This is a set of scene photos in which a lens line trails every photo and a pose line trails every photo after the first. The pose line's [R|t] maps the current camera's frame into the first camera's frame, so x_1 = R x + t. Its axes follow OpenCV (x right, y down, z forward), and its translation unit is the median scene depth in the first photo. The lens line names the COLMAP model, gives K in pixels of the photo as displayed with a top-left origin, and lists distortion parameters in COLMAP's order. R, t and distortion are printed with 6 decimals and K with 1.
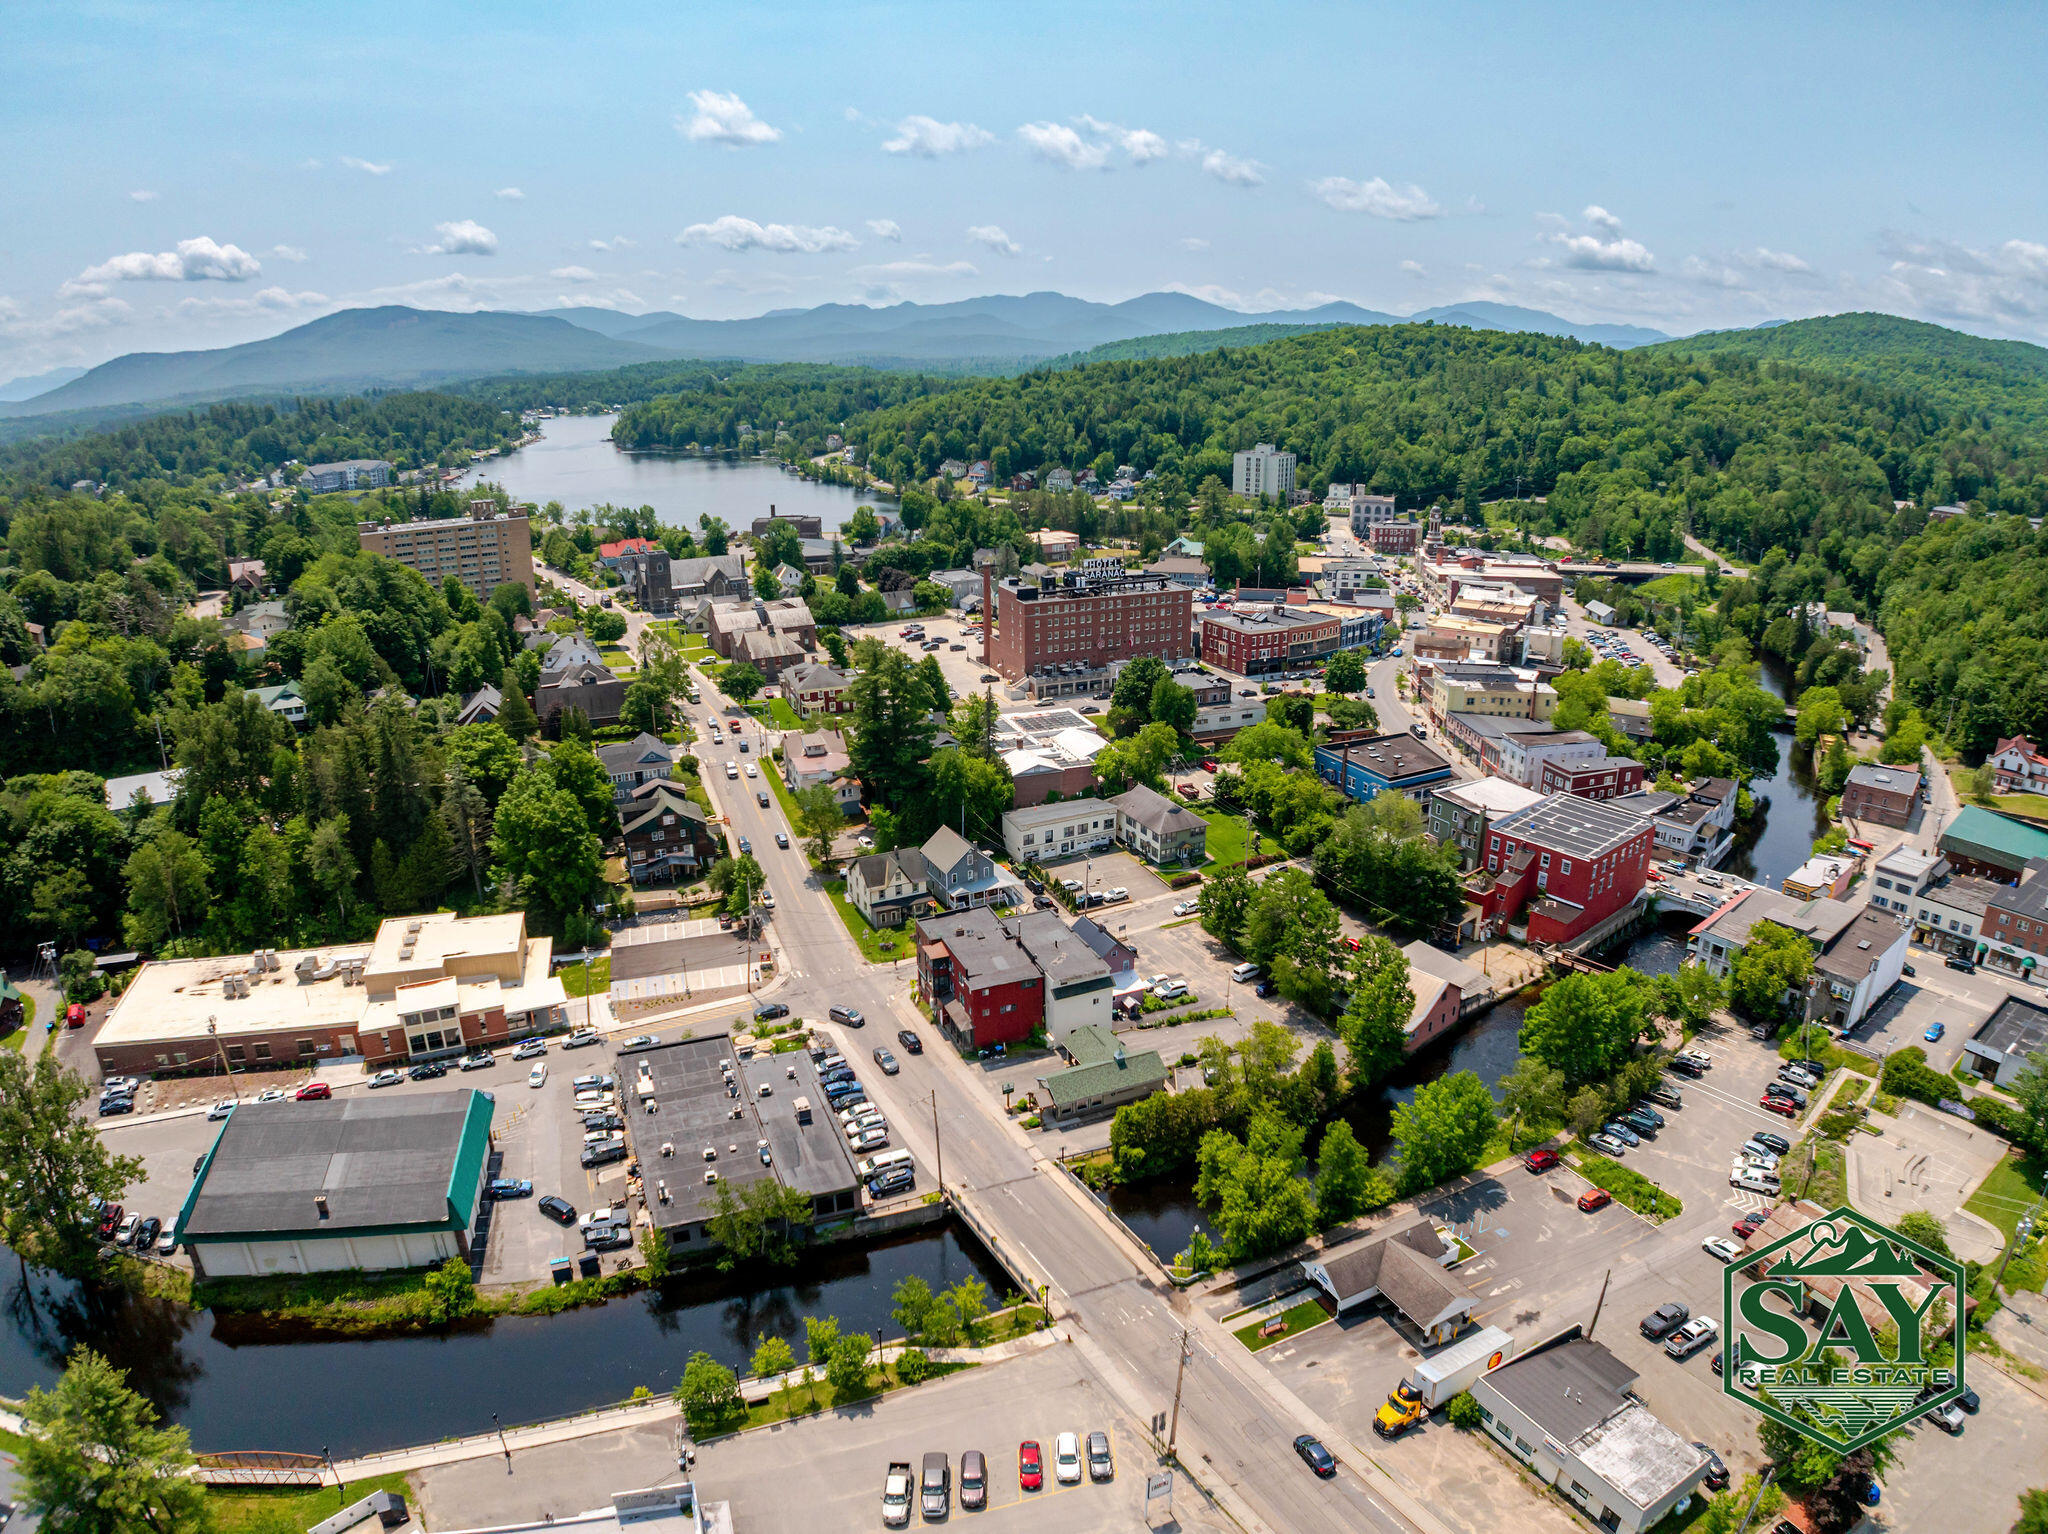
lens RADIAL K [[1266.7, 0, 1029.3], [0, 1266.7, 746.6], [0, 0, 1]] dist [-0.203574, 0.028314]
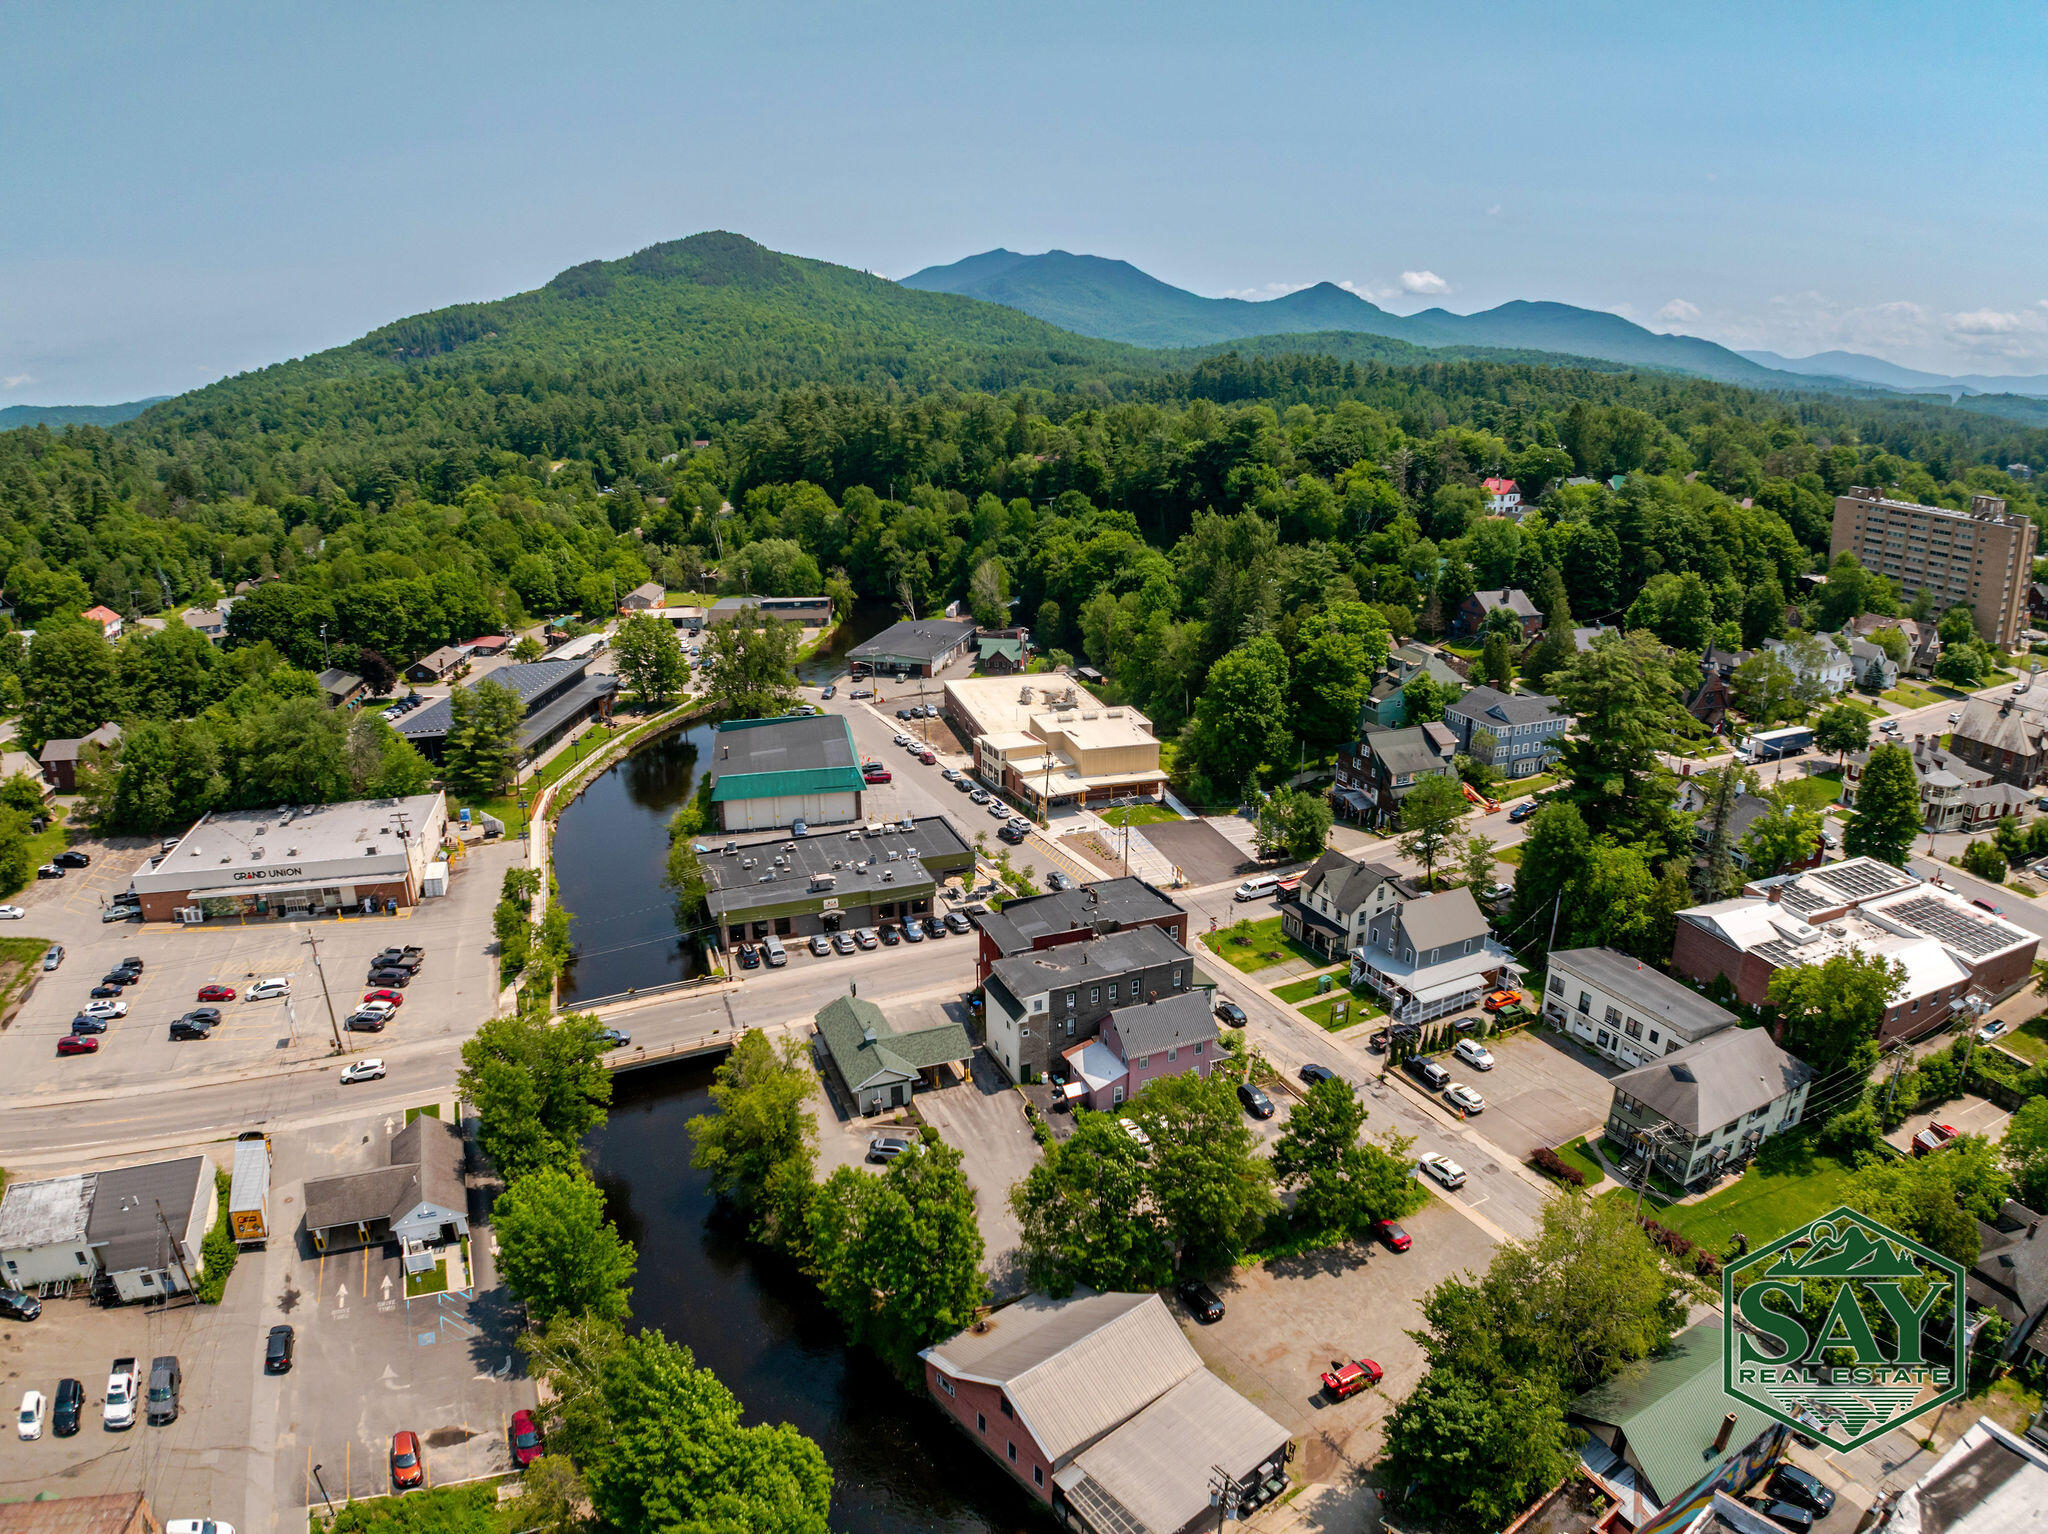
lens RADIAL K [[1266.7, 0, 1023.2], [0, 1266.7, 743.4], [0, 0, 1]] dist [-0.203574, 0.028314]
pose [[-0.036044, 0.300981, -0.952949, 0.621045], [-0.301590, 0.905833, 0.297507, -0.150479], [0.952756, 0.298123, 0.058123, 0.801576]]
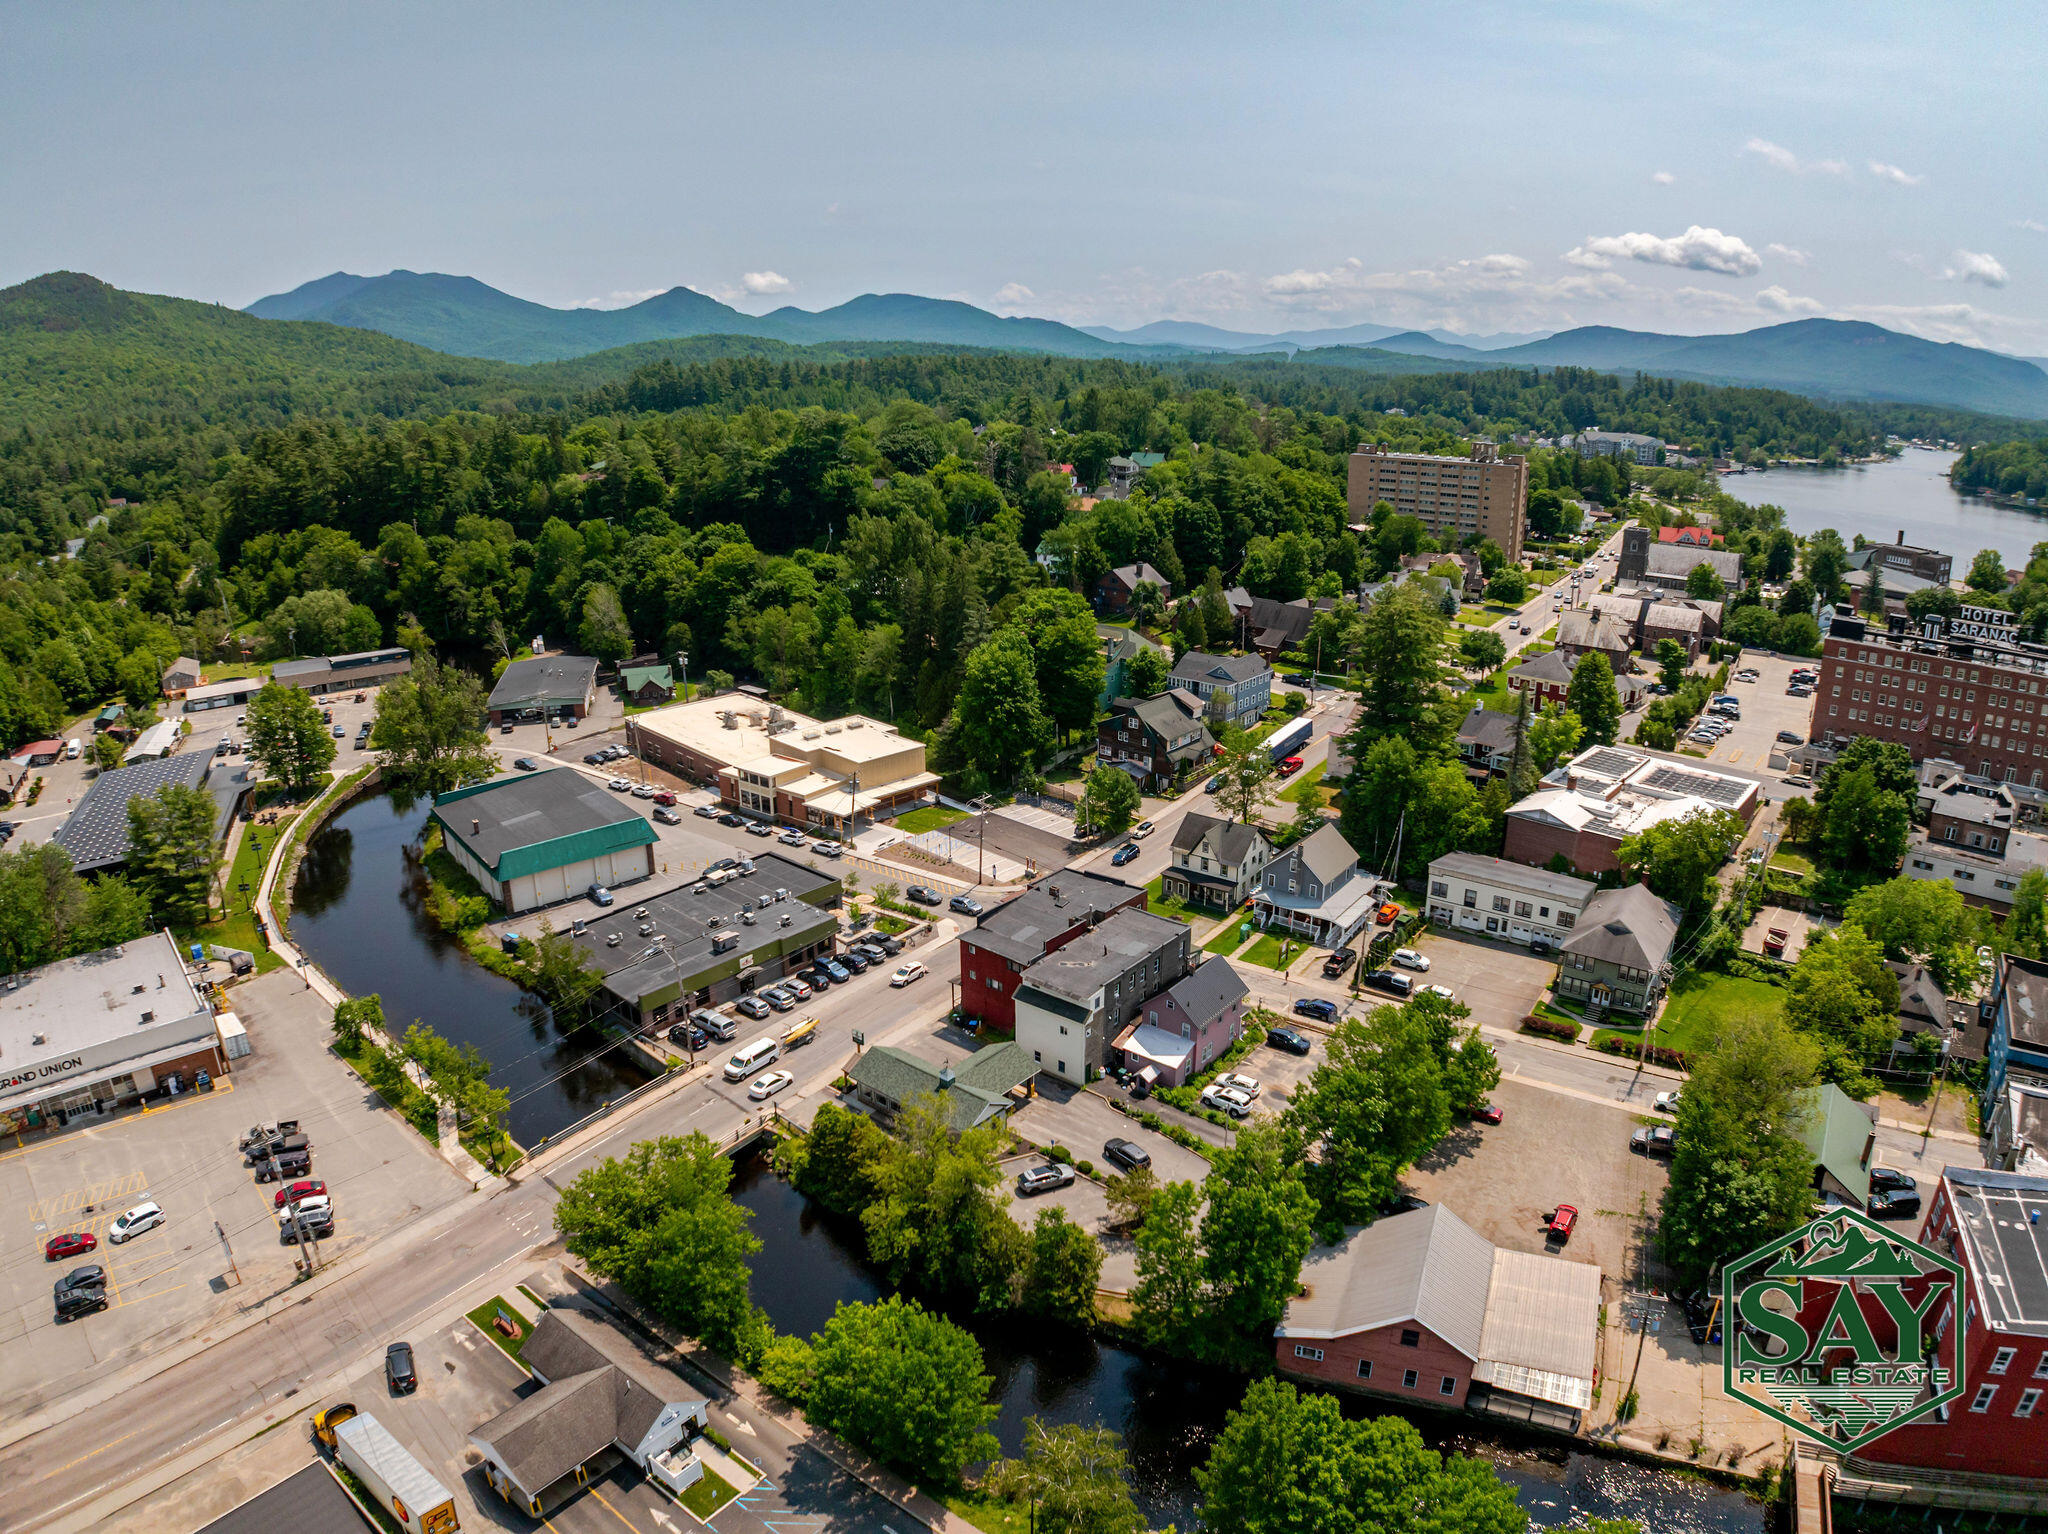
lens RADIAL K [[1266.7, 0, 1019.2], [0, 1266.7, 743.1], [0, 0, 1]] dist [-0.203574, 0.028314]
pose [[0.442802, 0.267400, -0.855817, 0.550481], [-0.271129, 0.949741, 0.156464, -0.058697], [0.854643, 0.162755, 0.493047, 0.512492]]
